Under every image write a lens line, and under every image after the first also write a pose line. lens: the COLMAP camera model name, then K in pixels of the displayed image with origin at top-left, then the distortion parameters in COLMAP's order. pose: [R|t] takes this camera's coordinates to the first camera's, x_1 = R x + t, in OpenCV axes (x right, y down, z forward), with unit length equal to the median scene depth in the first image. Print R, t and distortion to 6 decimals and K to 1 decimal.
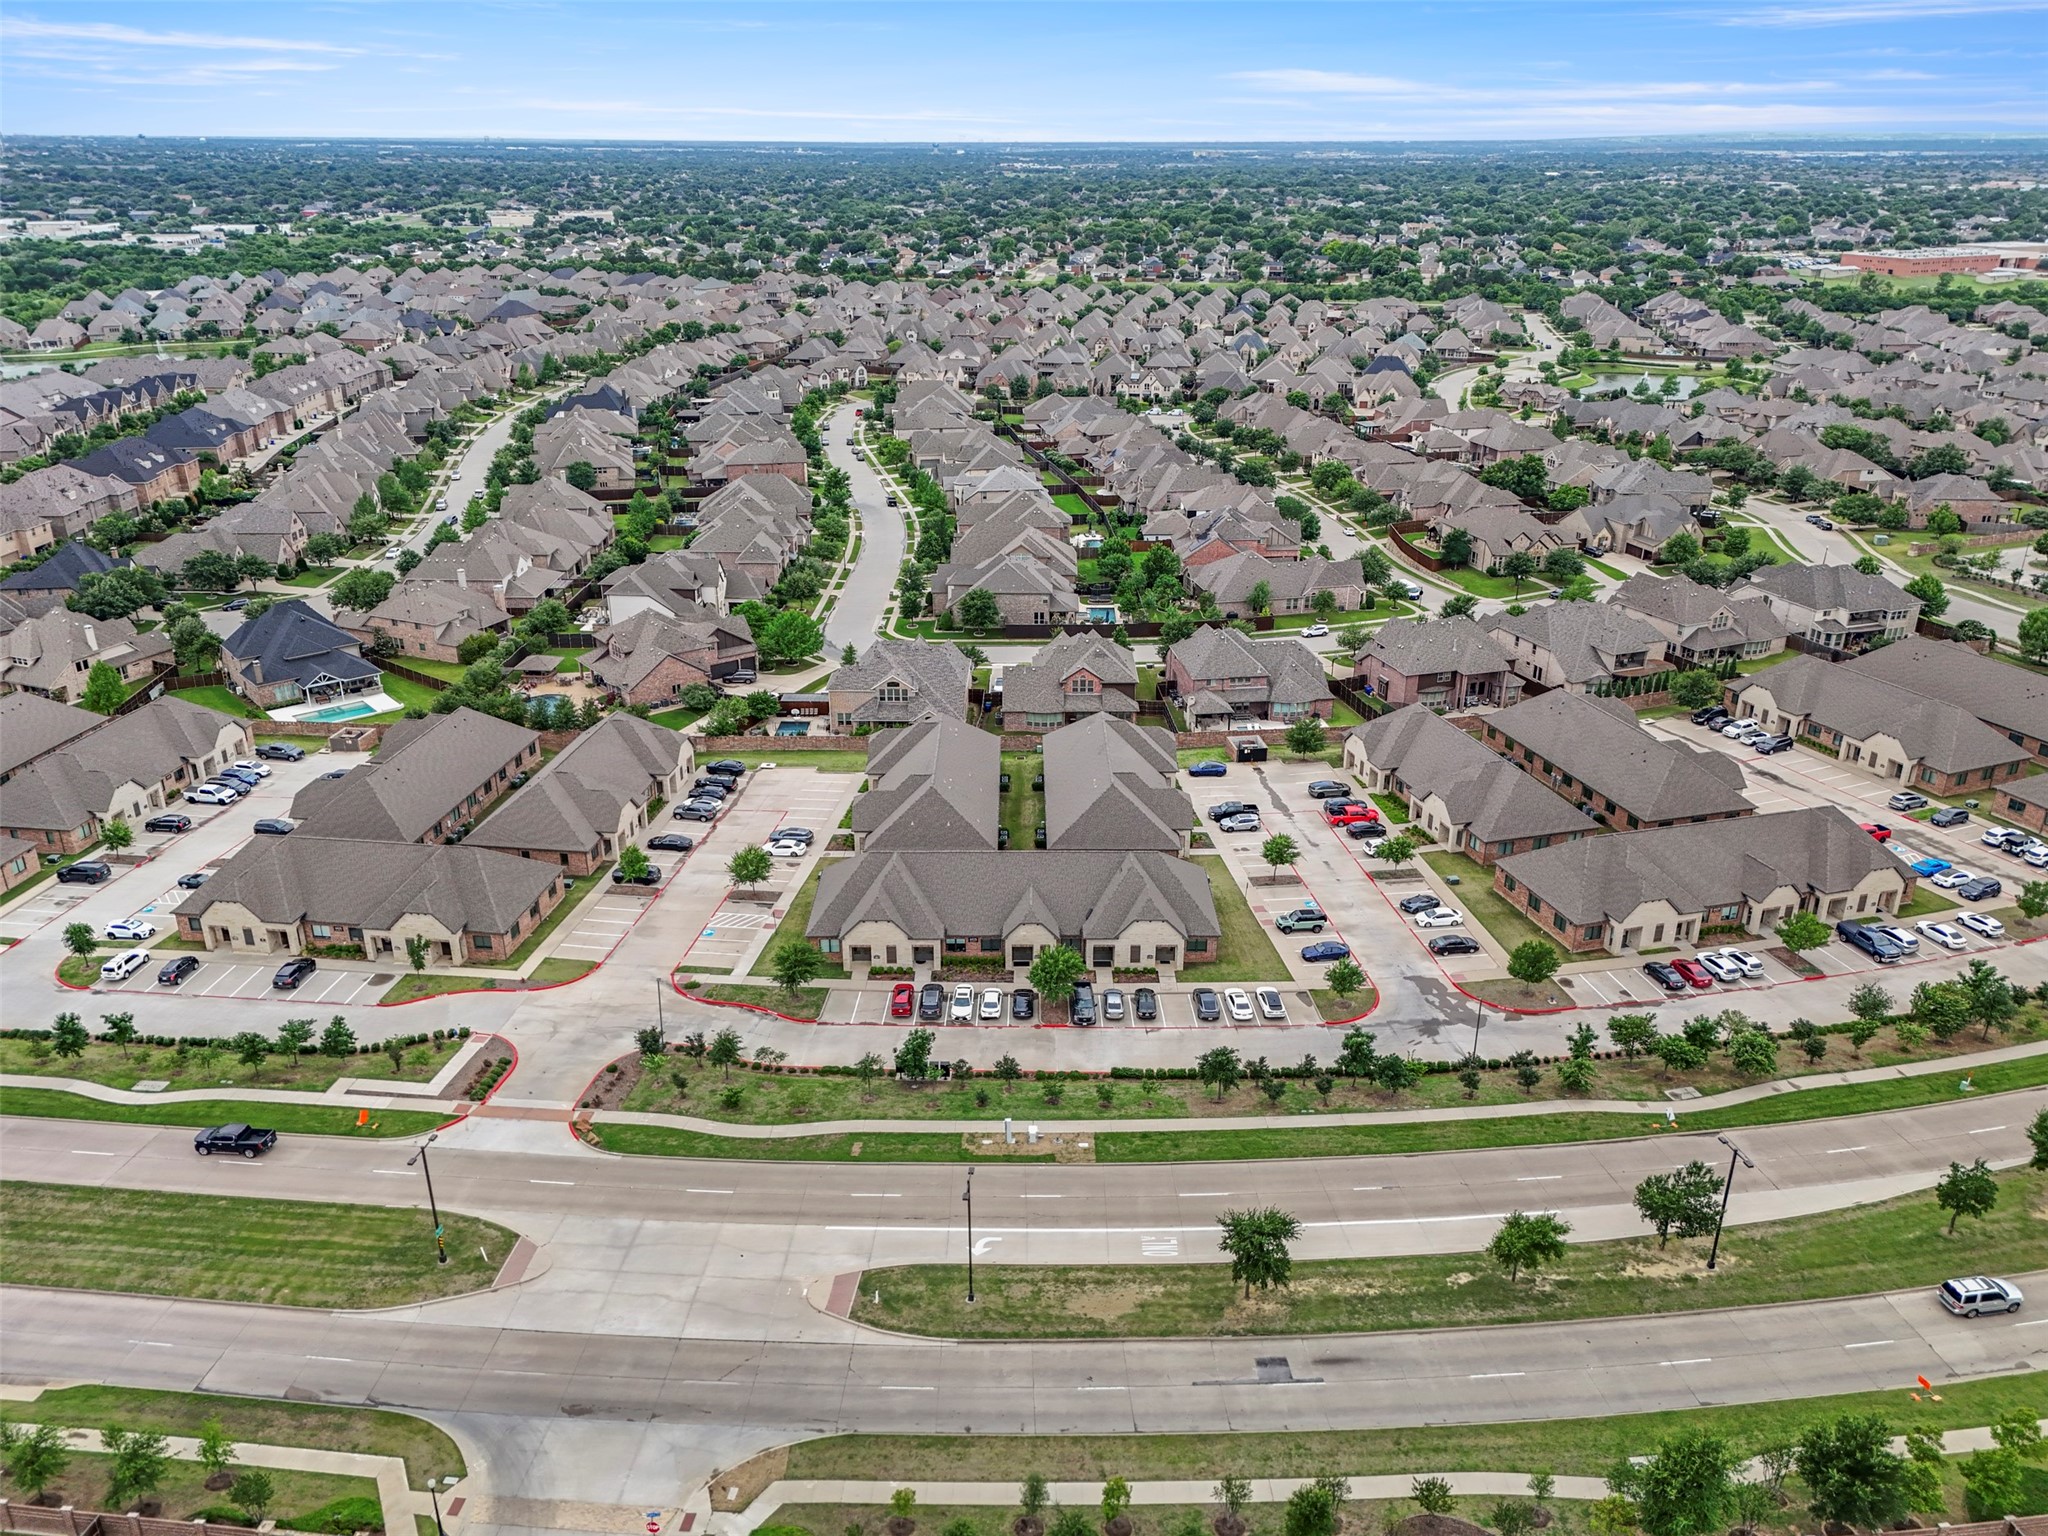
lens RADIAL K [[1510.3, 0, 1007.3], [0, 1510.3, 755.5], [0, 0, 1]] dist [0.076734, -0.067471]
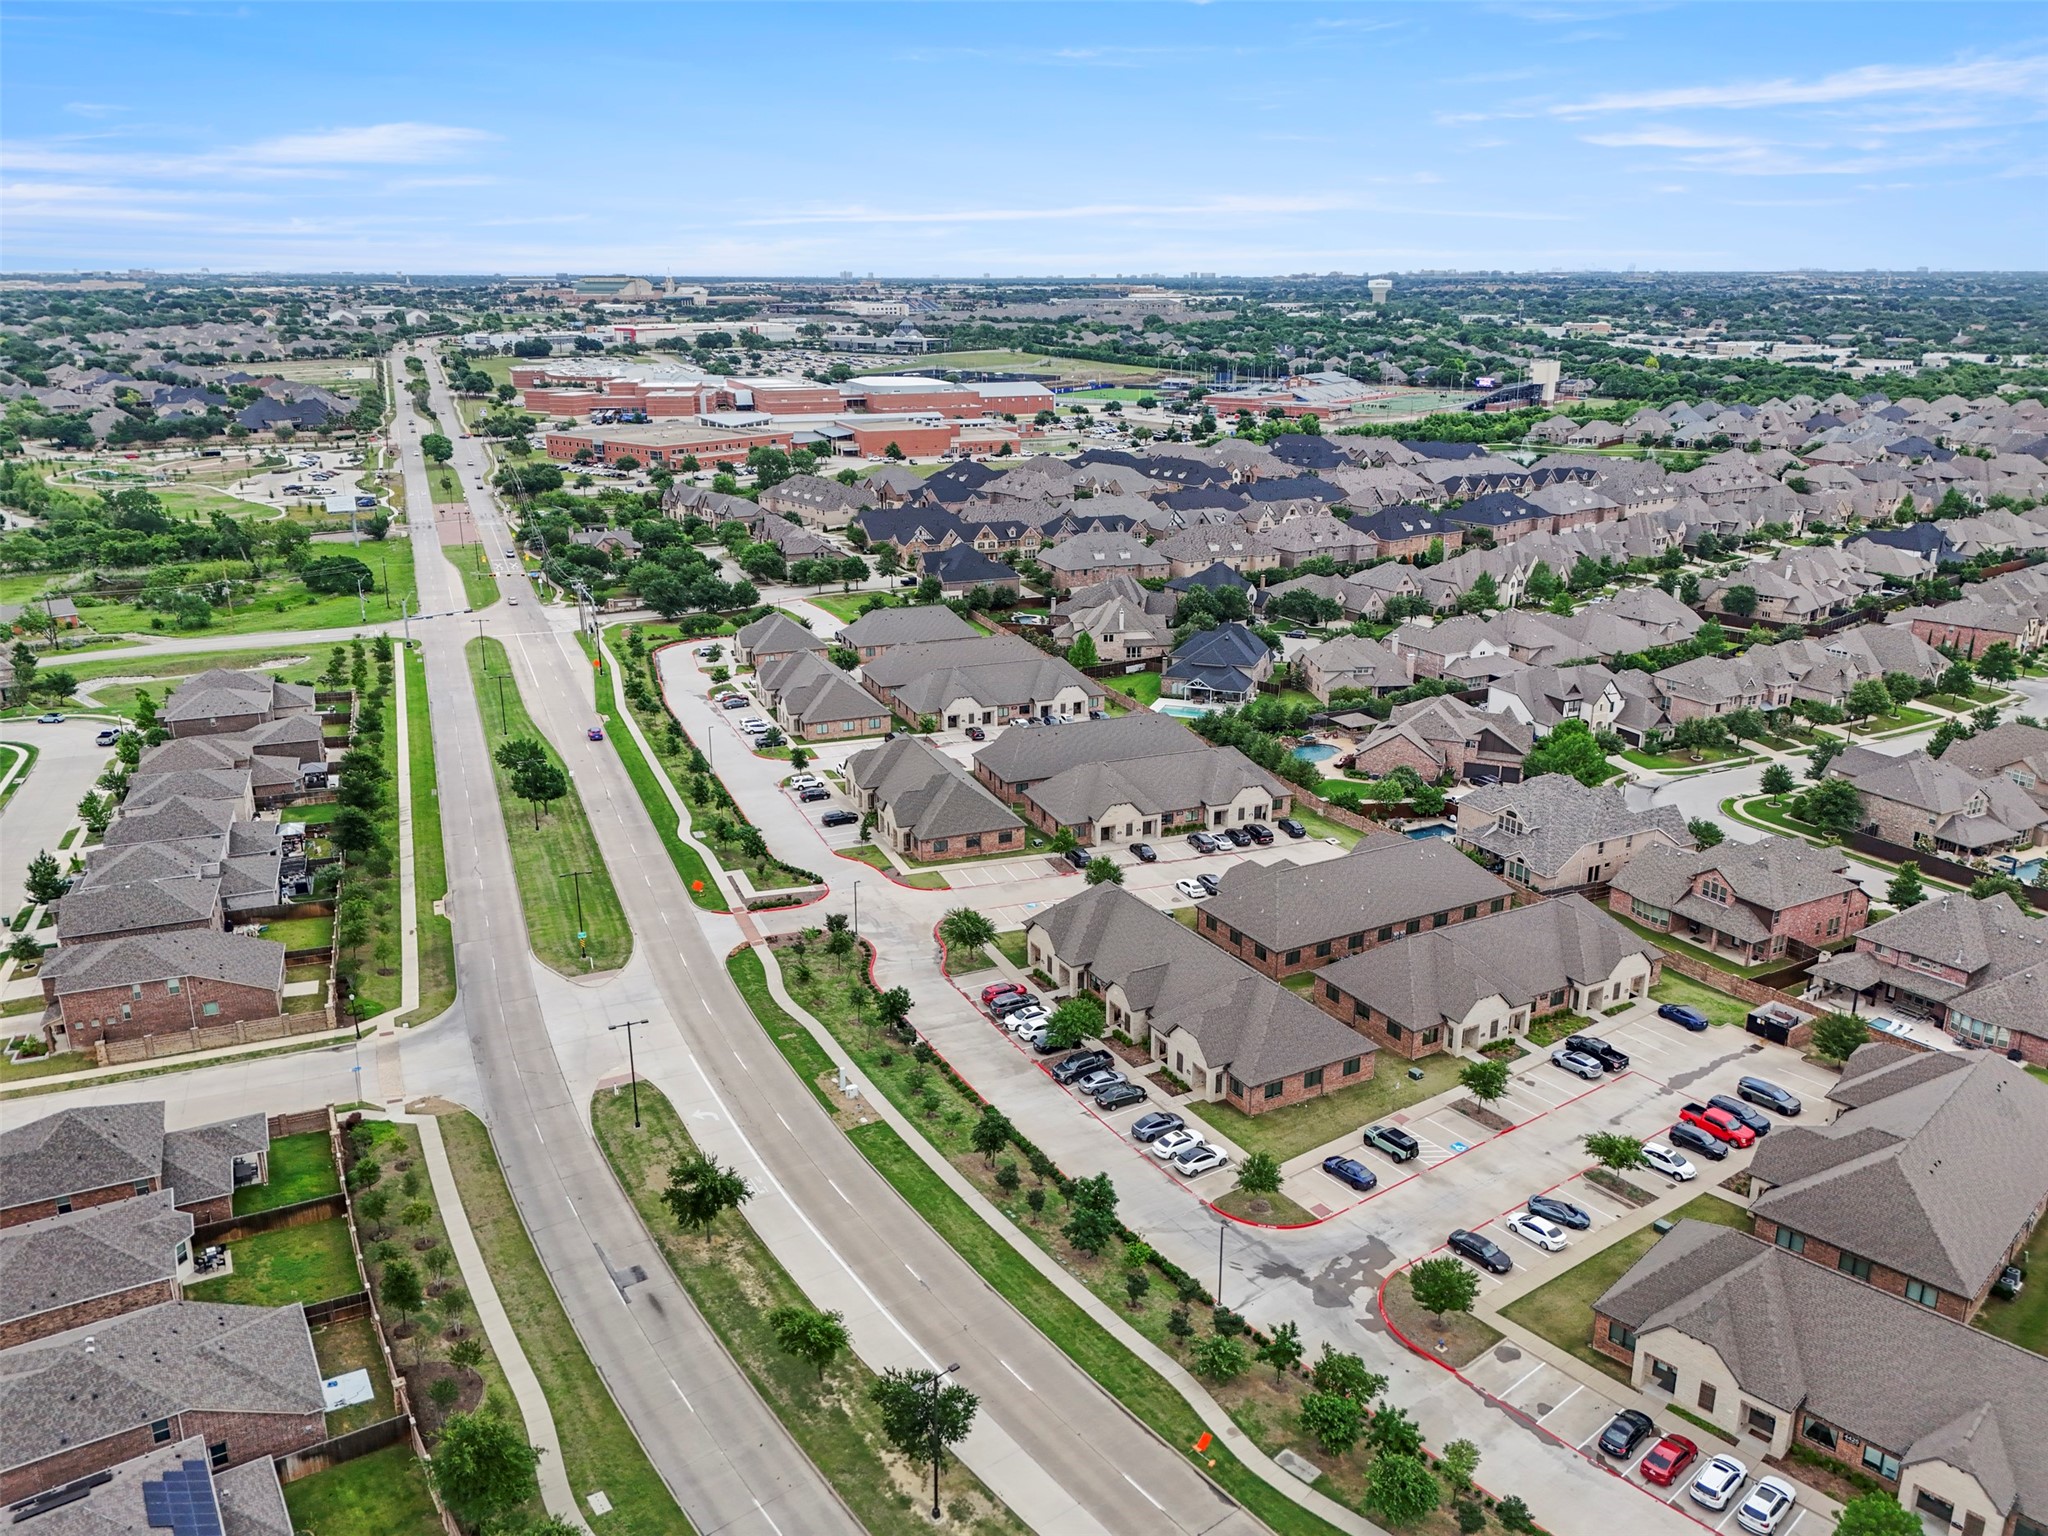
lens RADIAL K [[1510.3, 0, 1013.7], [0, 1510.3, 763.0], [0, 0, 1]] dist [0.076734, -0.067471]
pose [[0.487722, 0.266328, -0.831382, 0.779530], [-0.327426, 0.938615, 0.108598, -0.114366], [0.809271, 0.219251, 0.544986, 0.361216]]
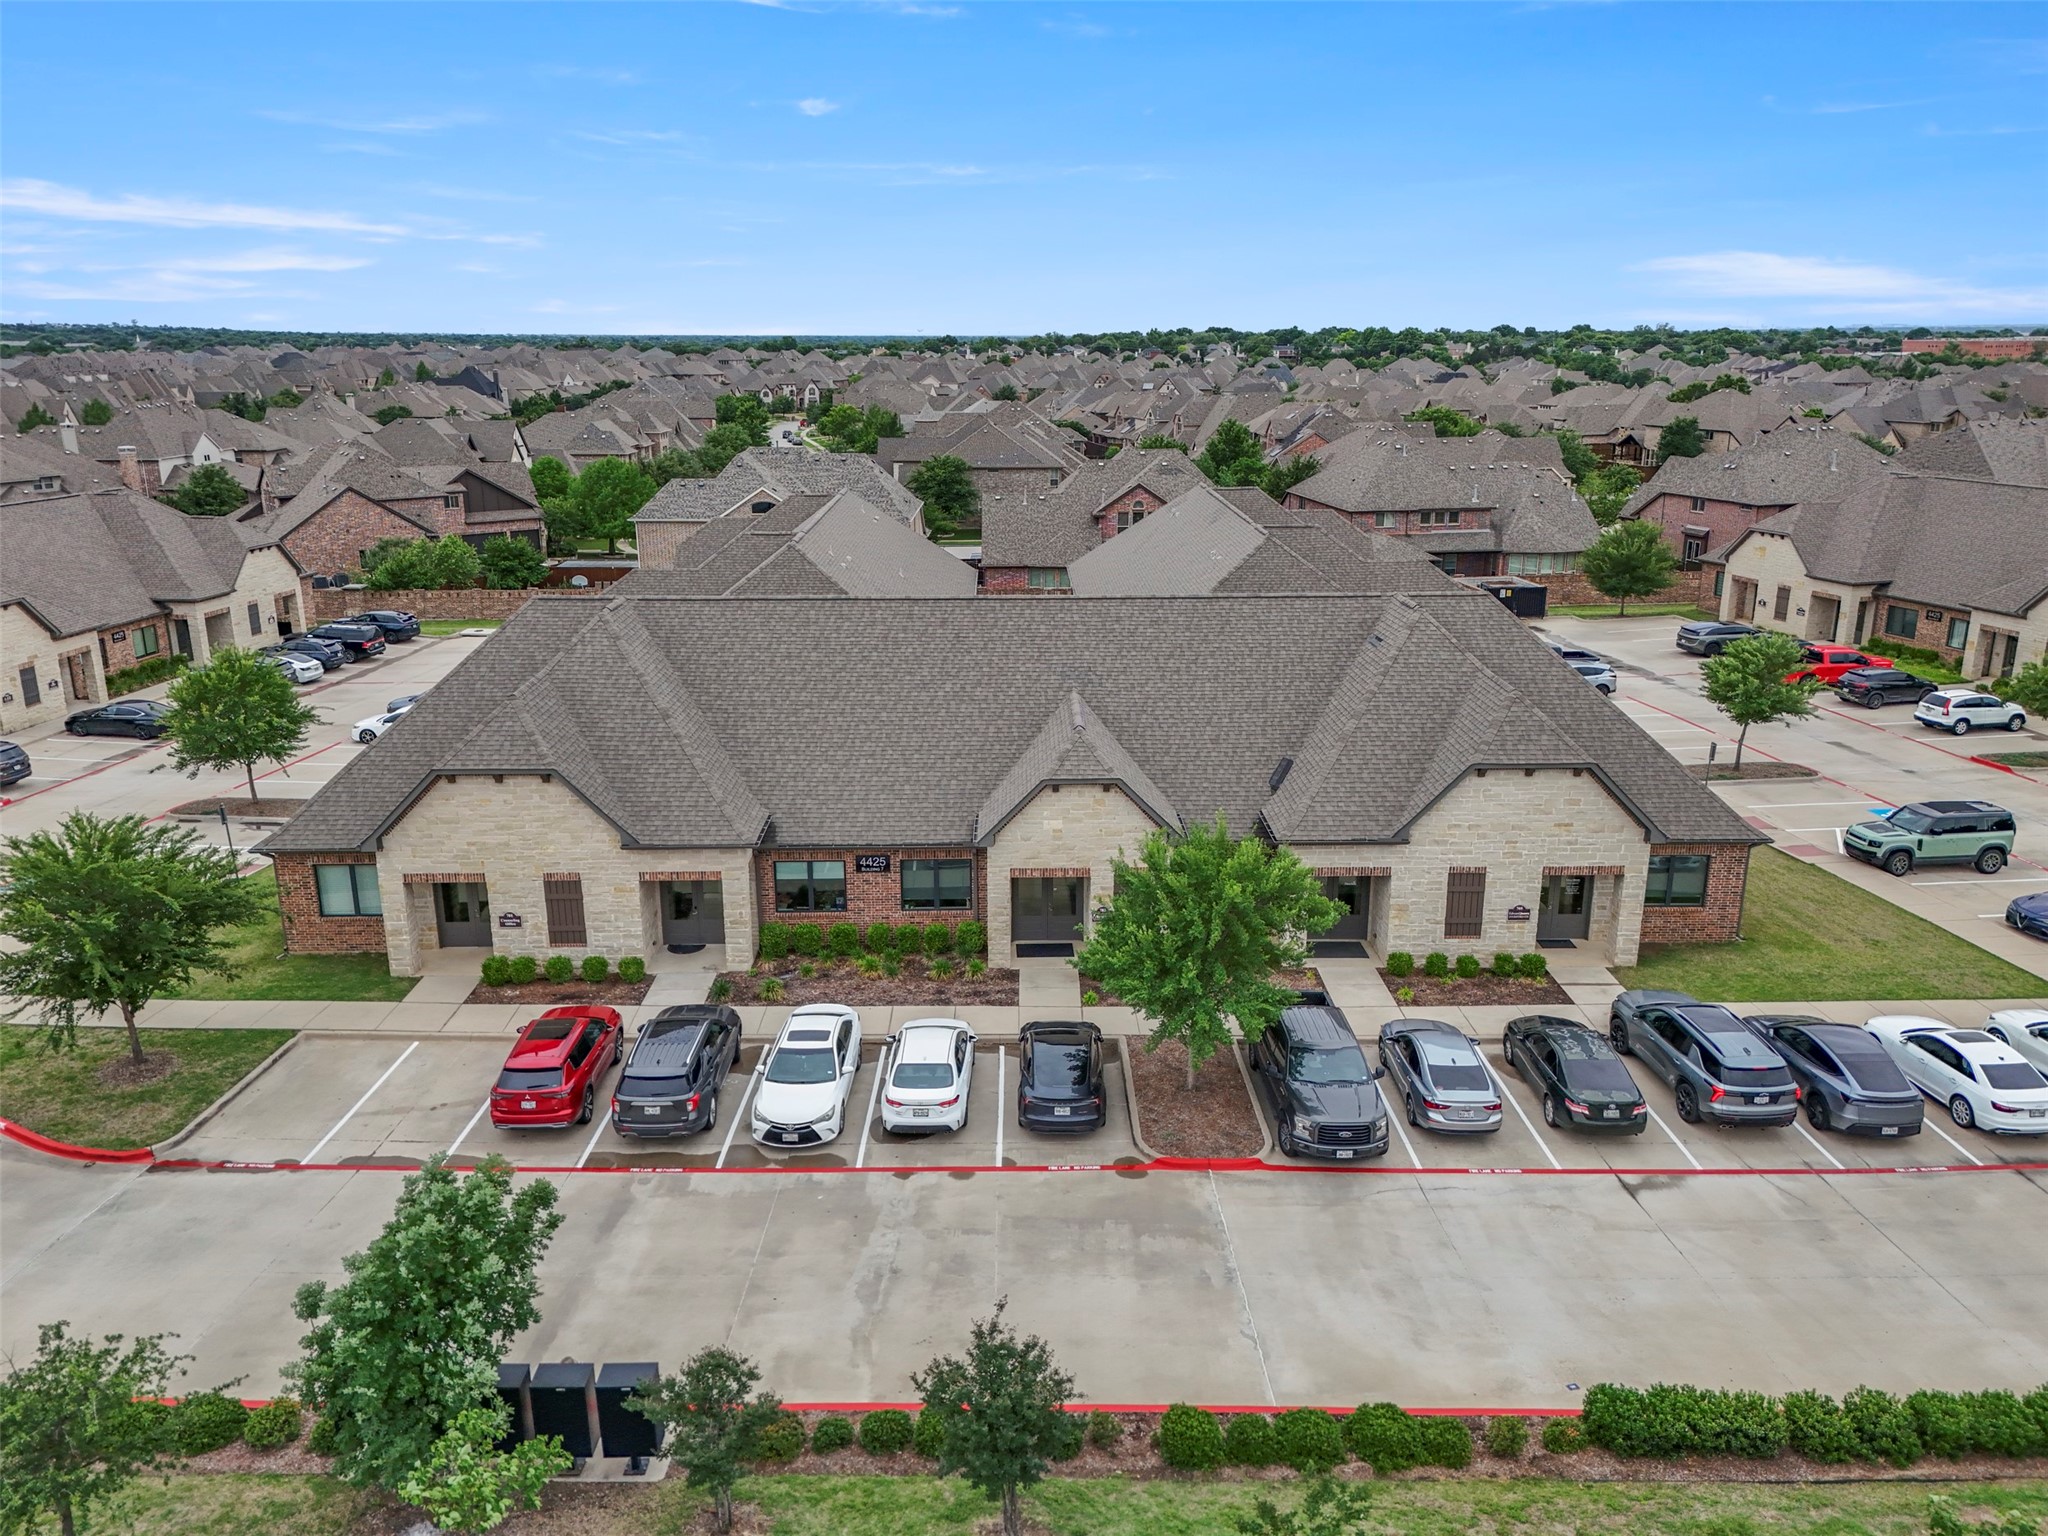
lens RADIAL K [[1510.3, 0, 1013.8], [0, 1510.3, 782.7], [0, 0, 1]] dist [0.076734, -0.067471]
pose [[0.999887, -0.004323, 0.014370, -0.000223], [0.005707, 0.995204, -0.097656, 0.137032], [-0.013879, 0.097727, 0.995116, 0.732782]]
